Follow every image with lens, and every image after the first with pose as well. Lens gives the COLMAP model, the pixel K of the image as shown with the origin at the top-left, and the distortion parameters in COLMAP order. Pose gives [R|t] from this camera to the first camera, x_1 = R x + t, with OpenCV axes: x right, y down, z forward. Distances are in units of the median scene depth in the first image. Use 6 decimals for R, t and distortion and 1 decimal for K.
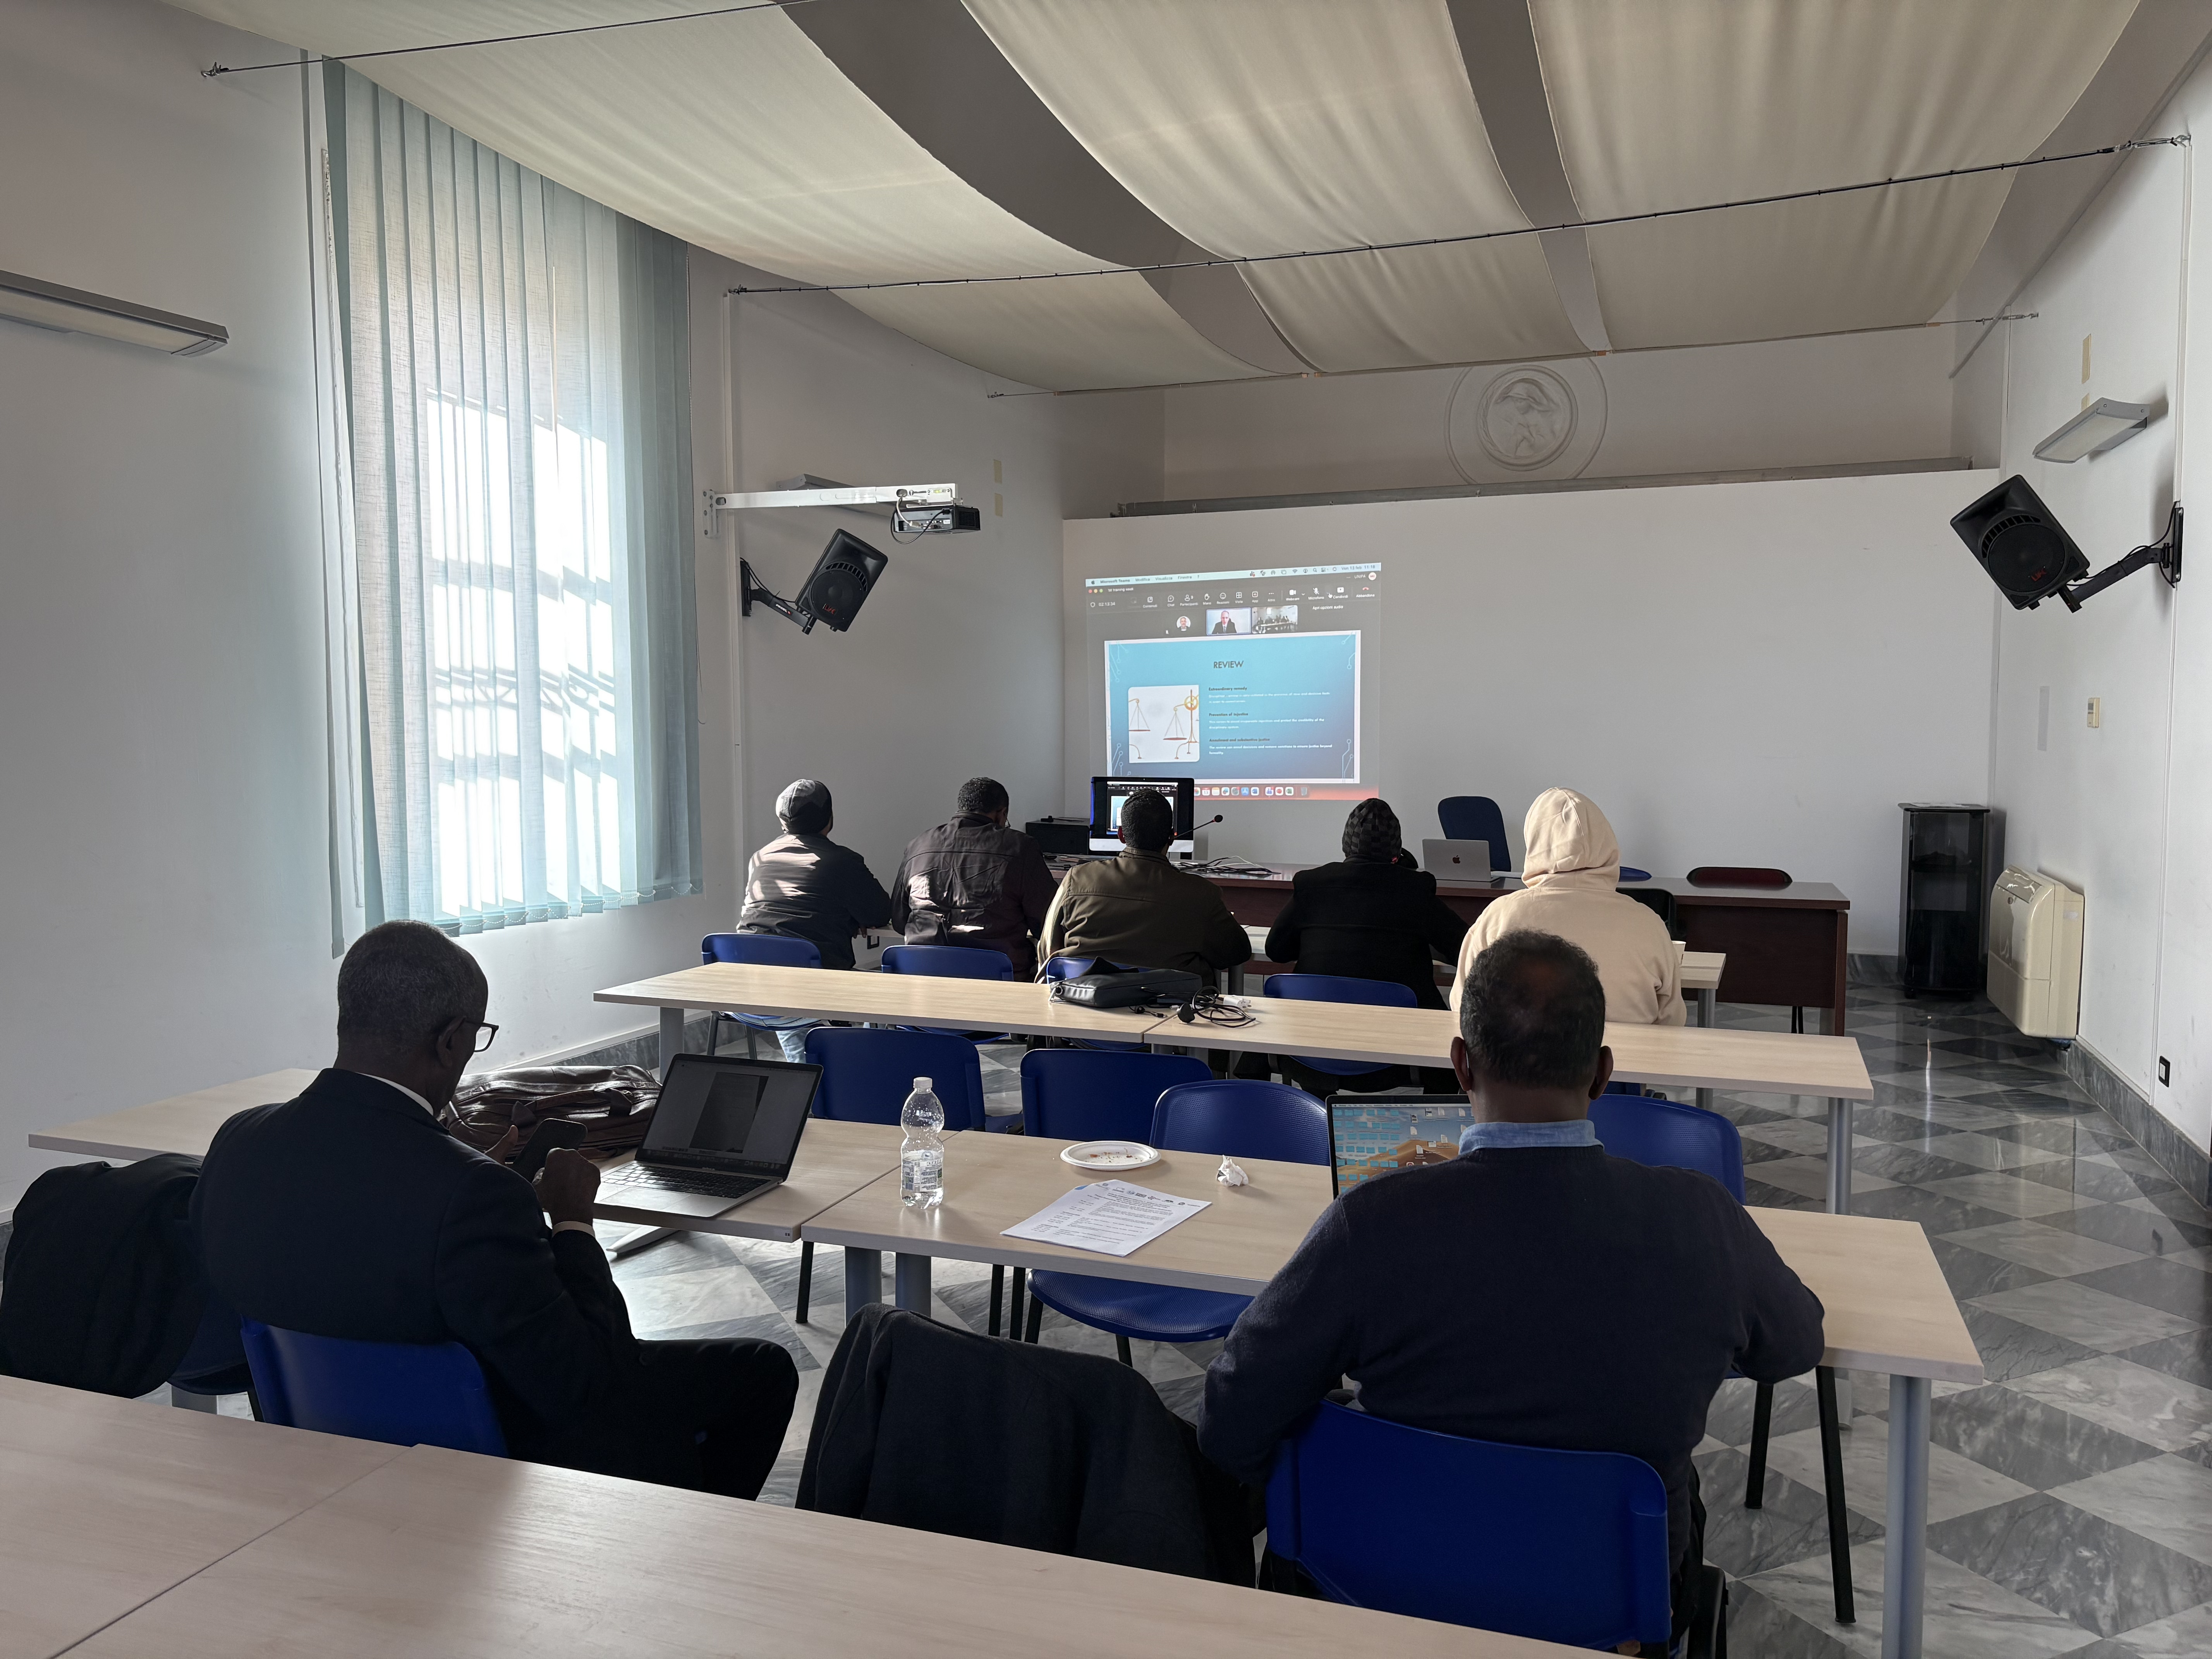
lens RADIAL K [[1661.3, 0, 1106.0], [0, 1661.3, 829.5], [0, 0, 1]] dist [-0.010209, 0.000399]
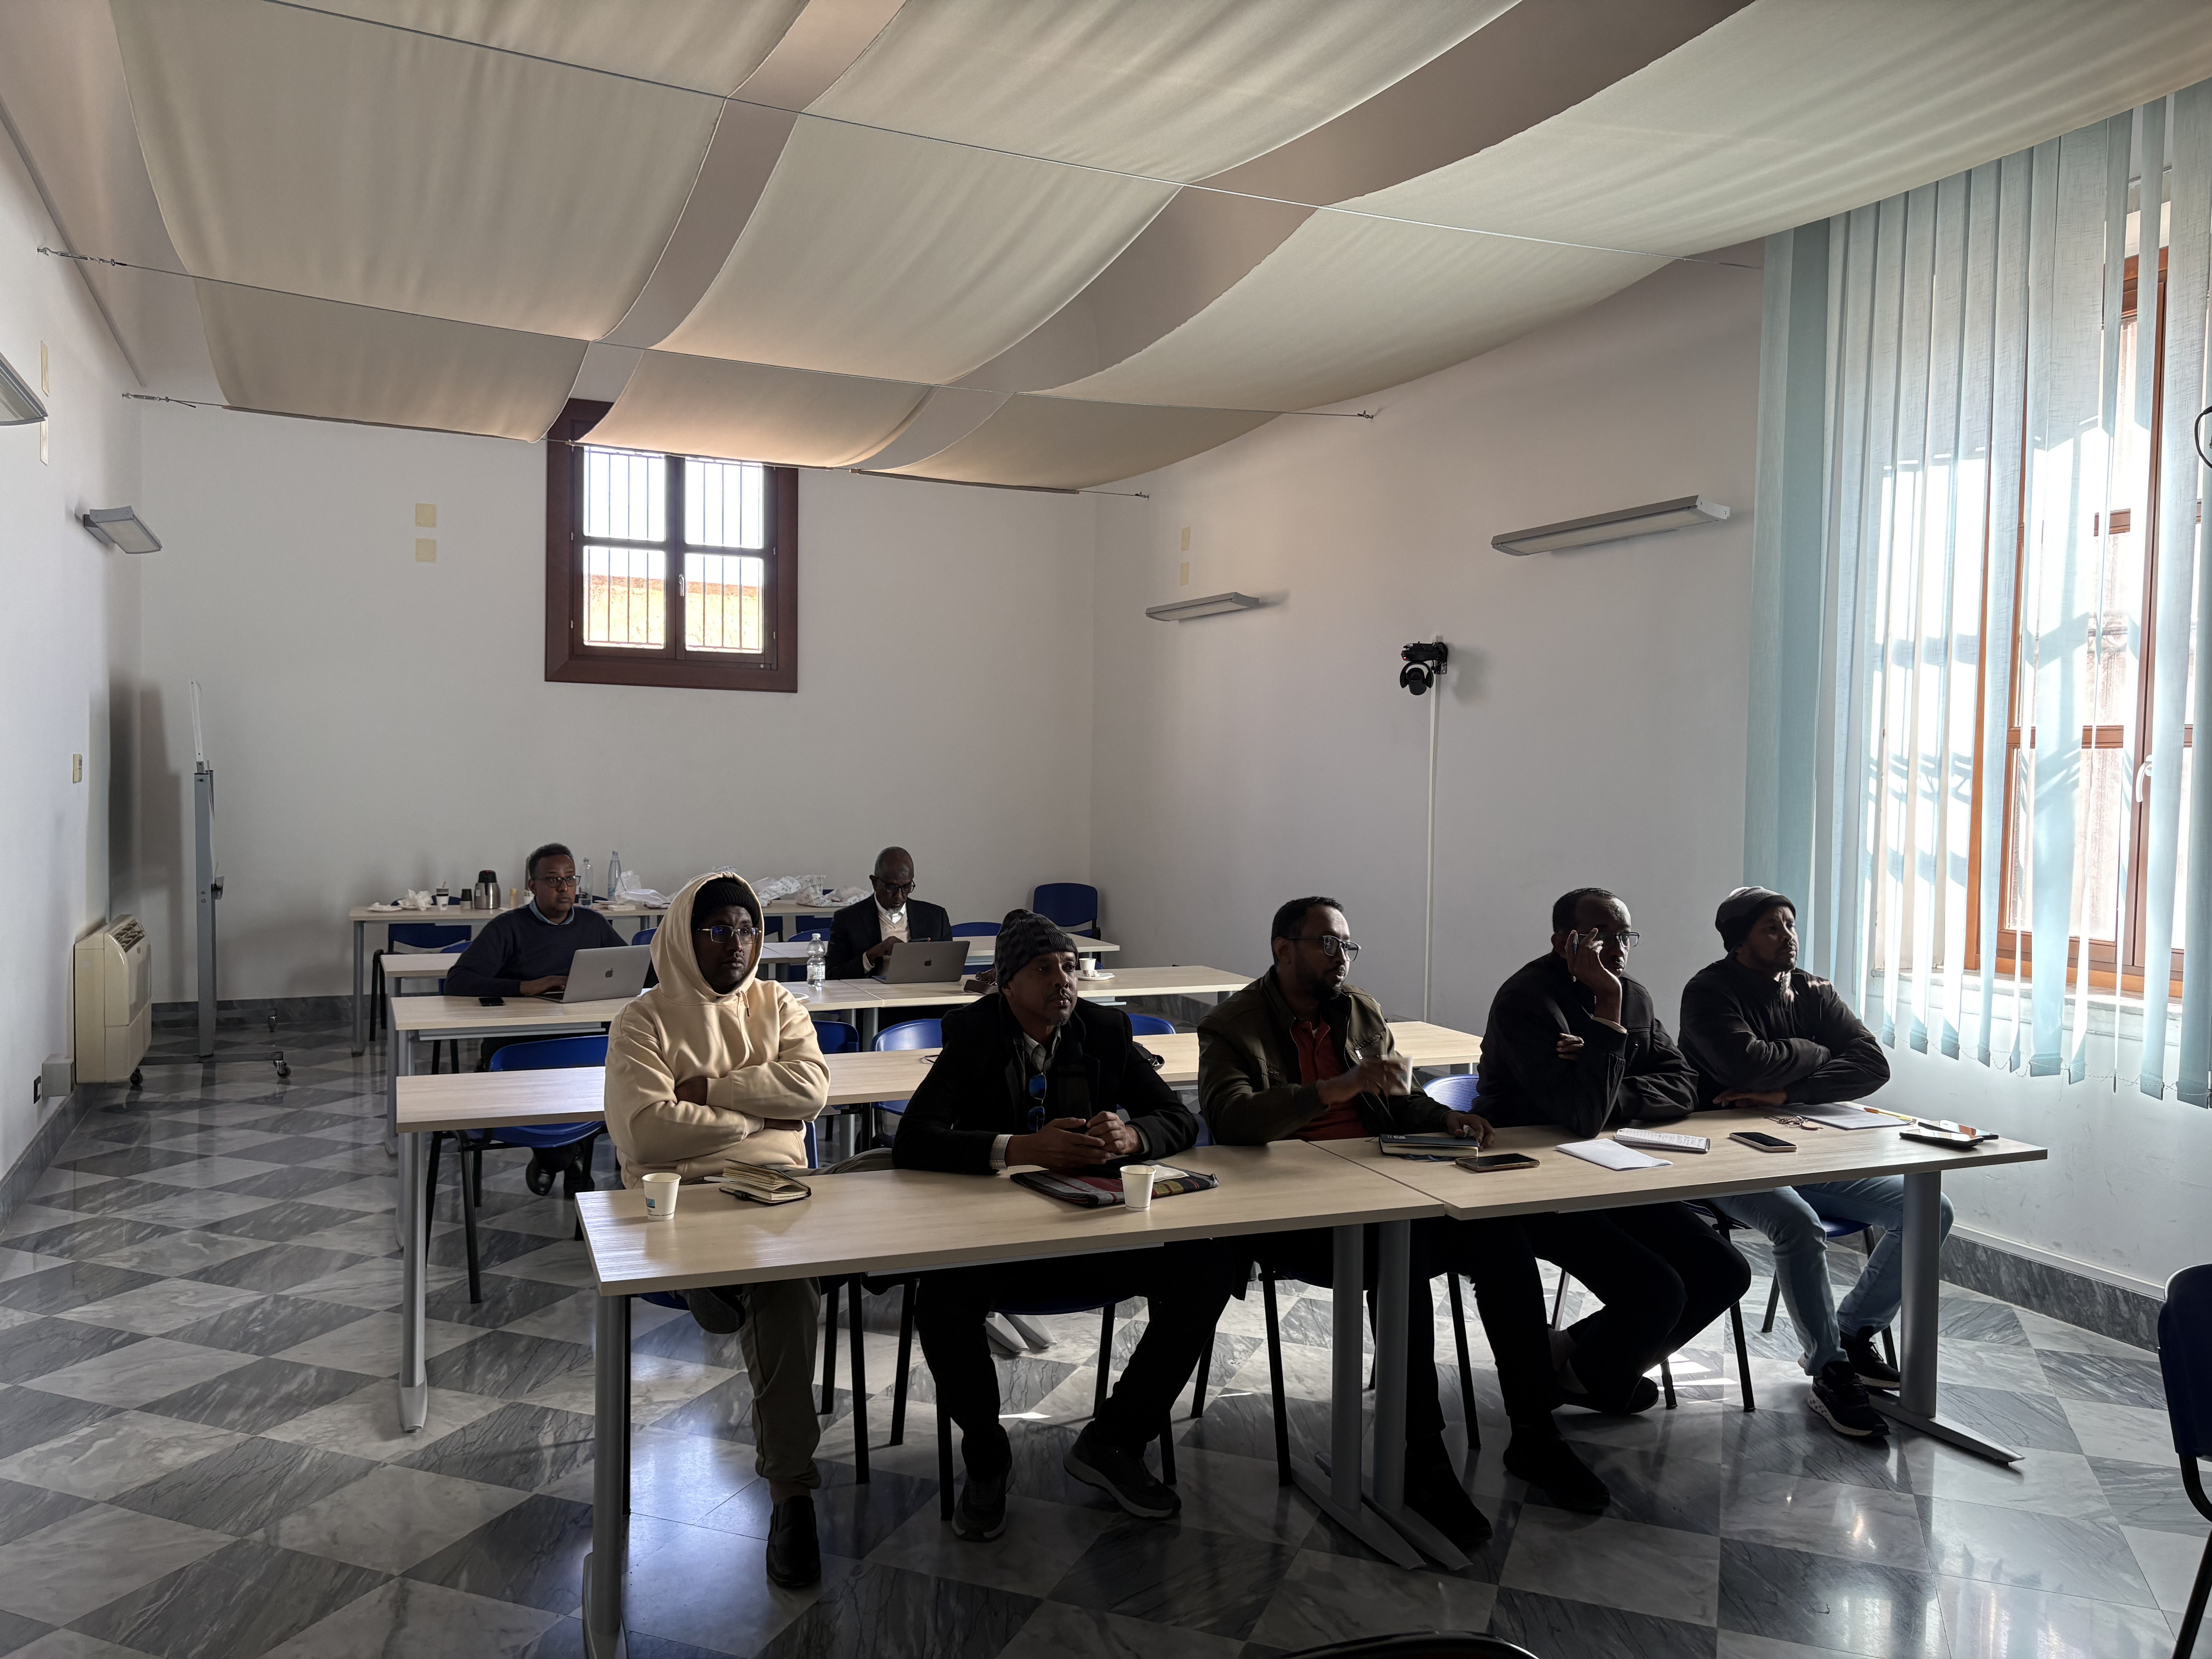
lens RADIAL K [[1625.3, 0, 1066.5], [0, 1625.3, 848.1], [0, 0, 1]] dist [0.001606, -0.008891]
pose [[-0.720848, 0.019089, -0.692830, 0.659230], [-0.068193, 0.992817, 0.098305, -0.119826], [0.689730, 0.118109, -0.714368, 1.538275]]
